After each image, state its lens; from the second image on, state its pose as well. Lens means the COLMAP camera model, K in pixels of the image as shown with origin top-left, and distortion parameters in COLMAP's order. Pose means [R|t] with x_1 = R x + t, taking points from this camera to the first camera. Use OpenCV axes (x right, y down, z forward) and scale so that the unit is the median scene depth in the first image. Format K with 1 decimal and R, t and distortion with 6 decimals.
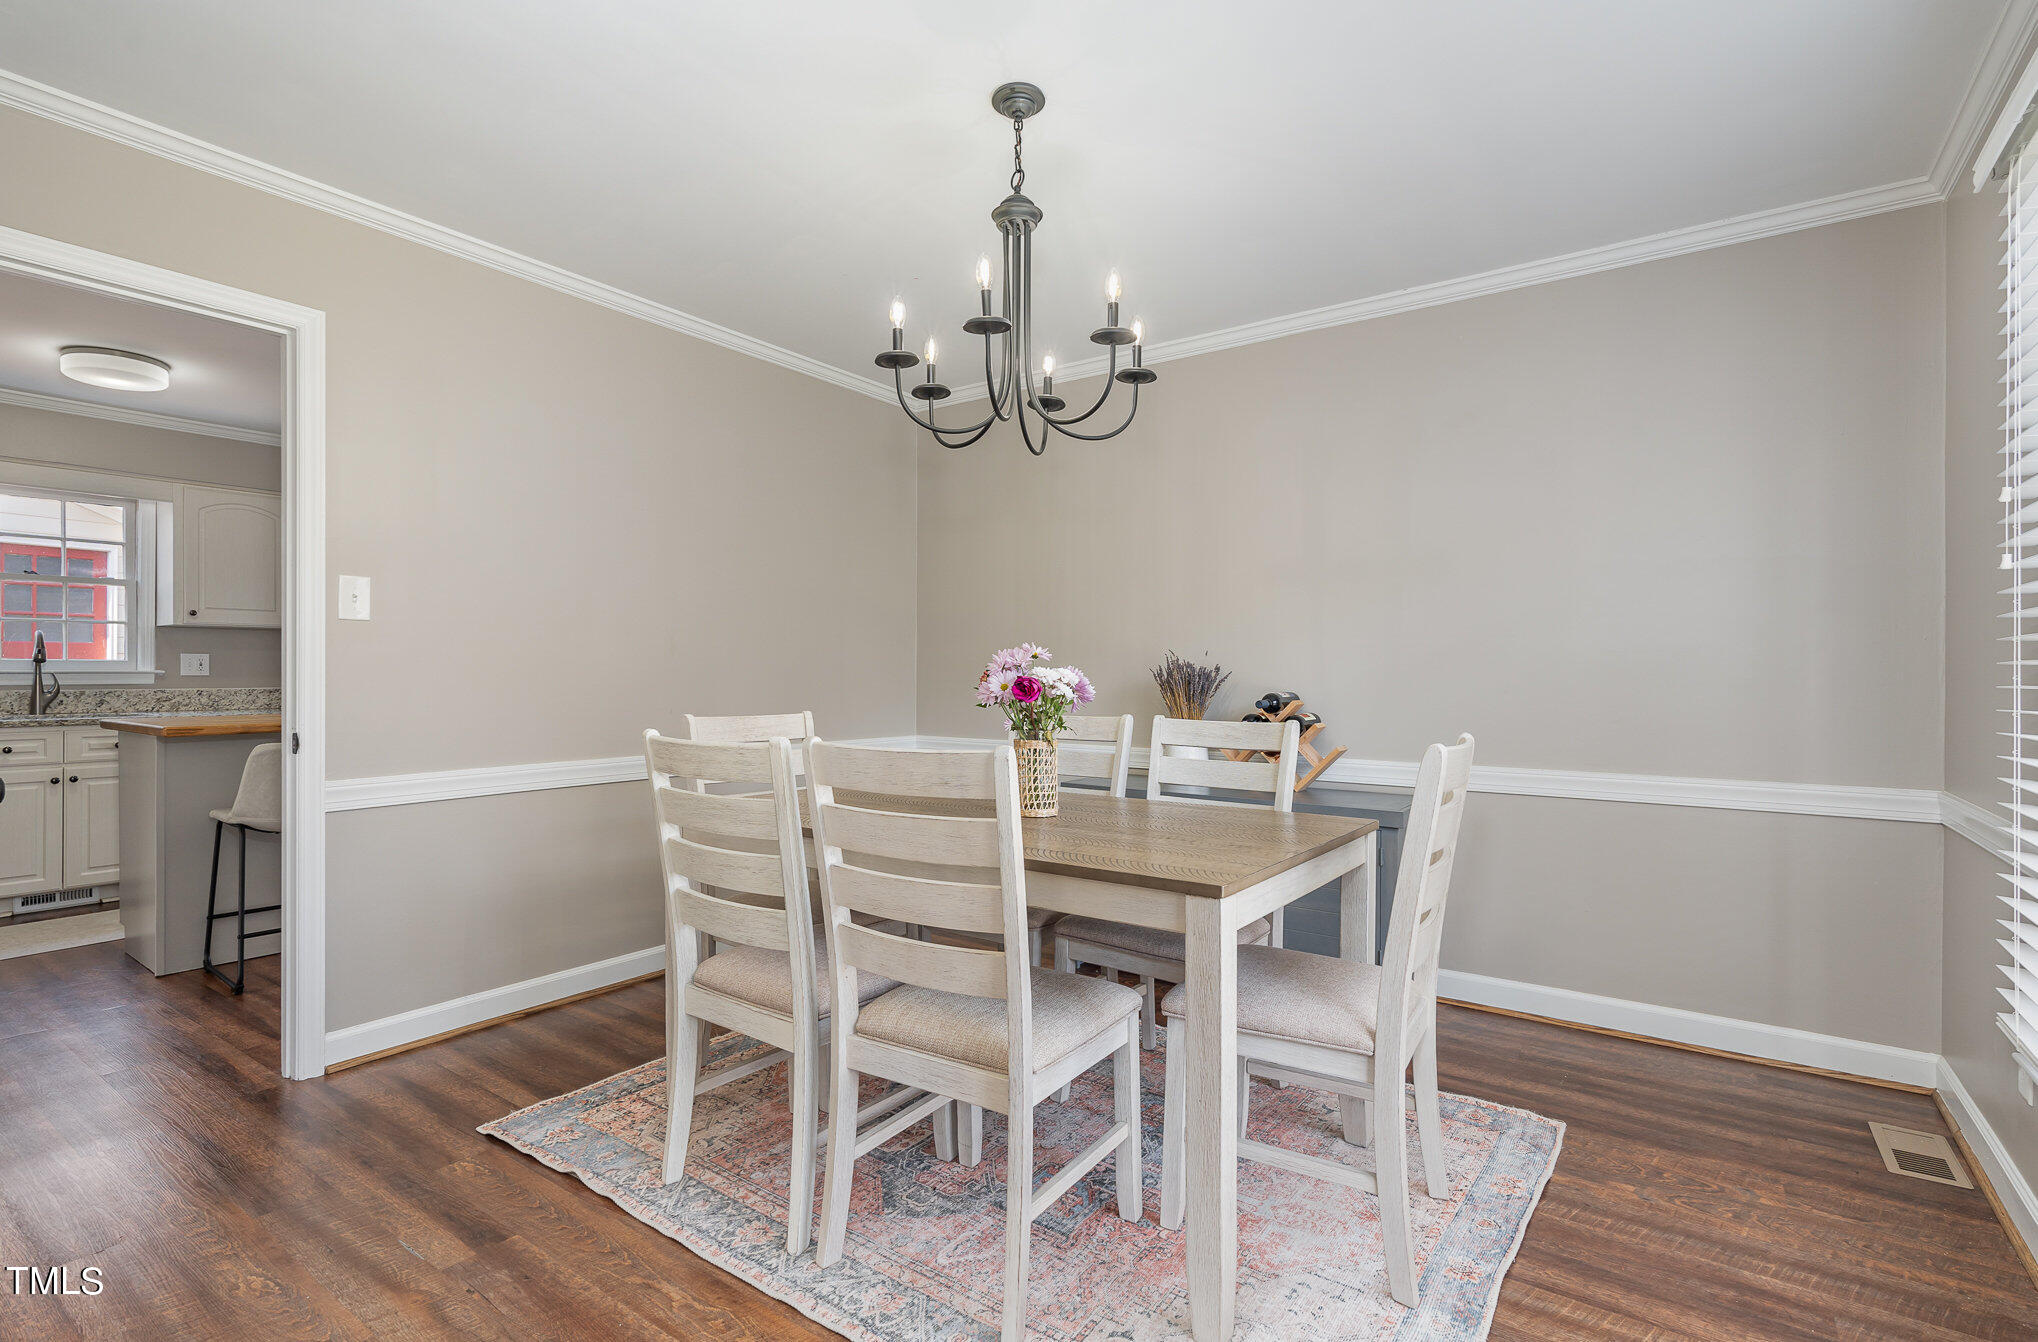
lens RADIAL K [[958.8, 0, 1021.0], [0, 958.8, 676.1], [0, 0, 1]] dist [-0.001552, 0.001010]
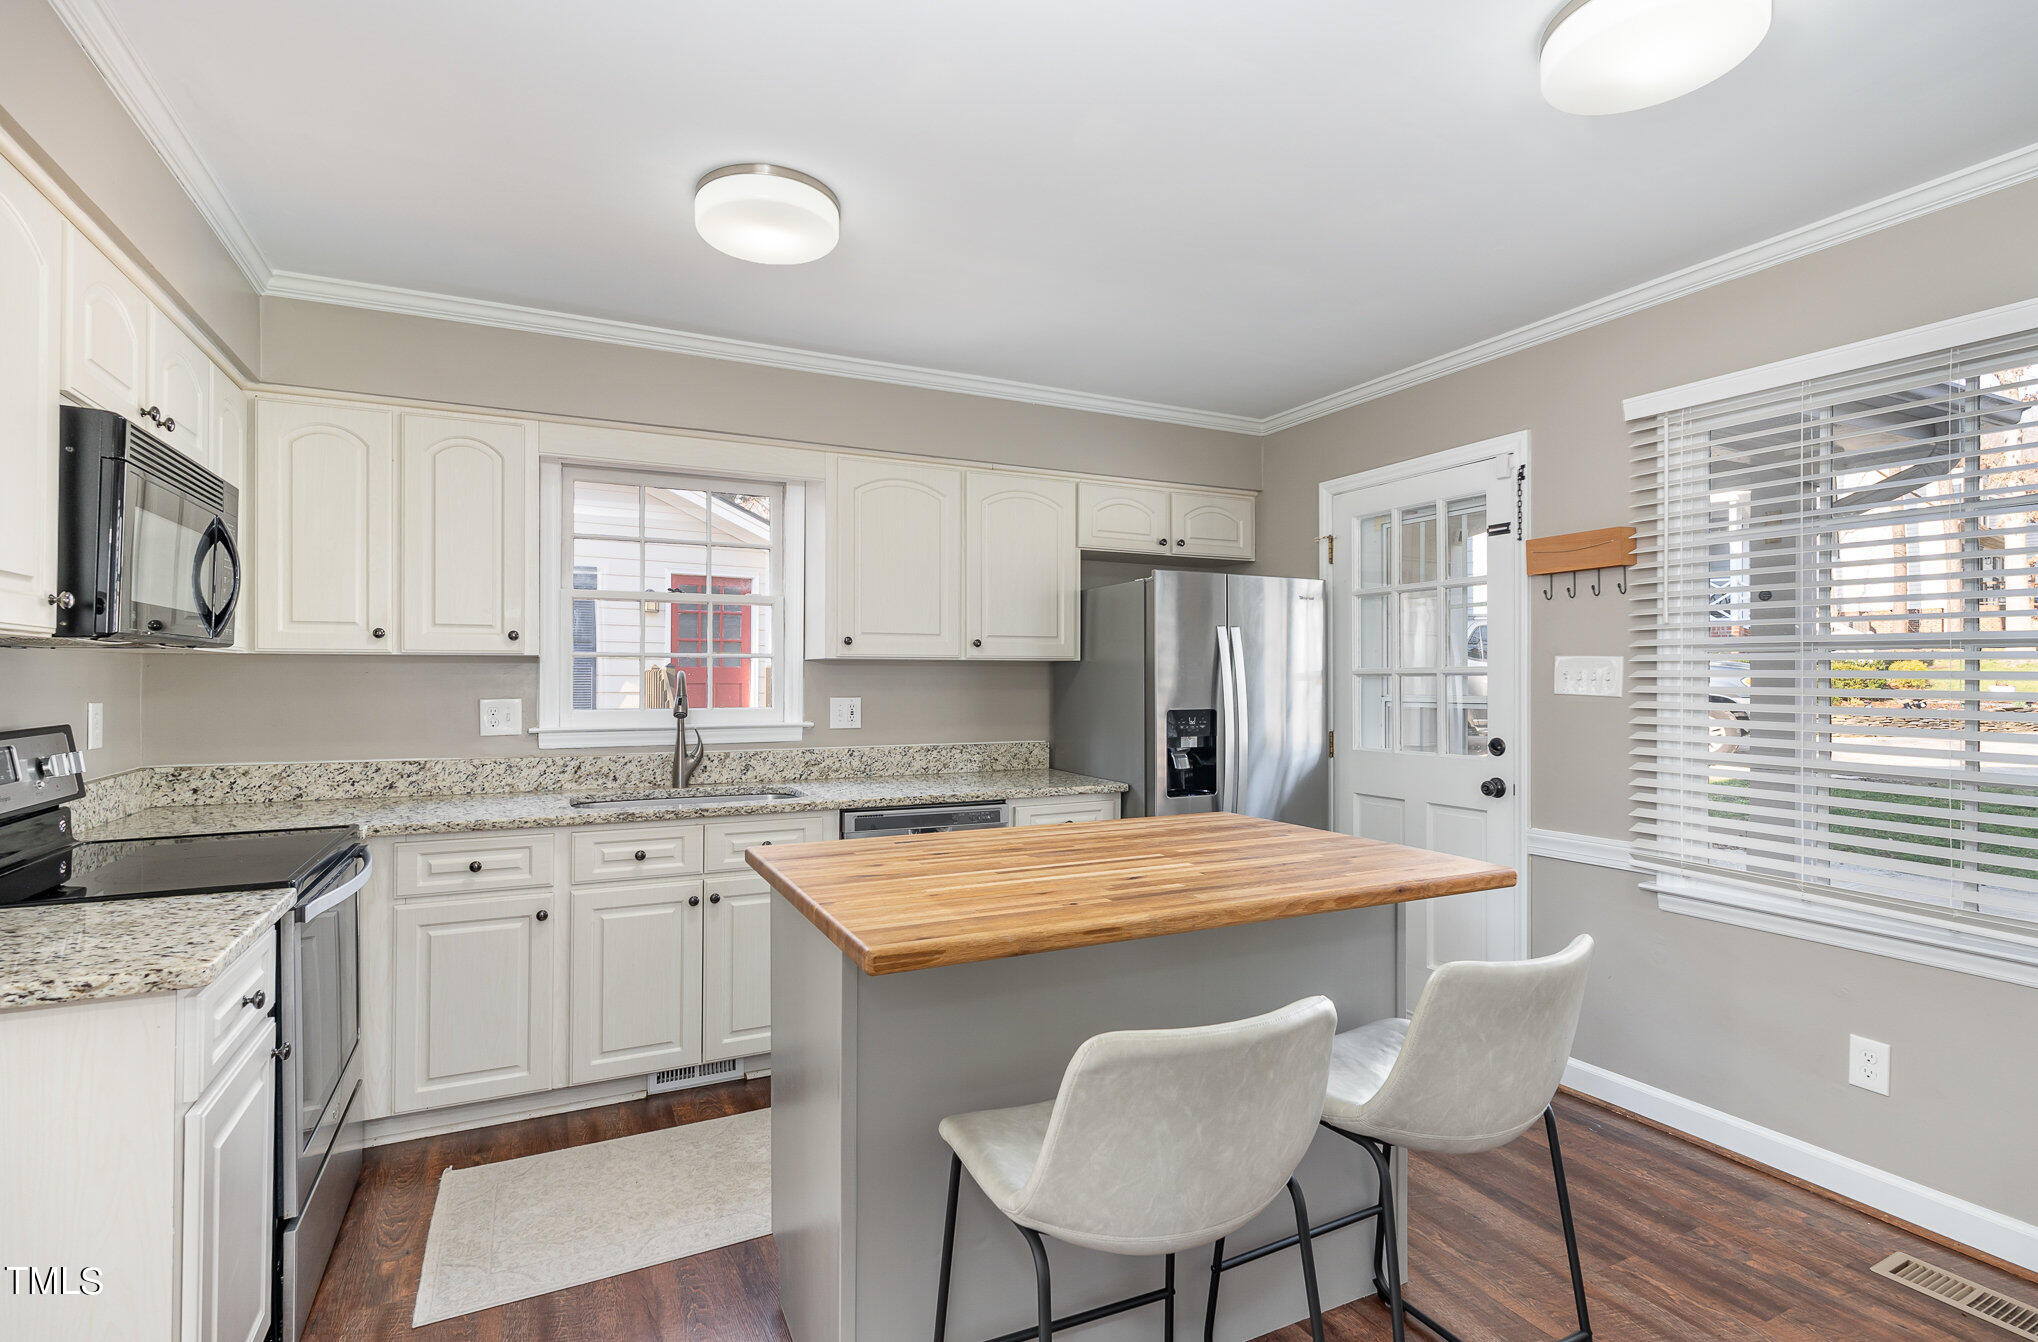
lens RADIAL K [[958.8, 0, 1010.9], [0, 958.8, 674.0], [0, 0, 1]] dist [-0.001552, 0.001010]
pose [[0.878968, -0.002253, -0.476875, -0.496997], [-0.001997, 0.999963, -0.008407, -0.041732], [0.476877, 0.008342, 0.878931, 0.518437]]
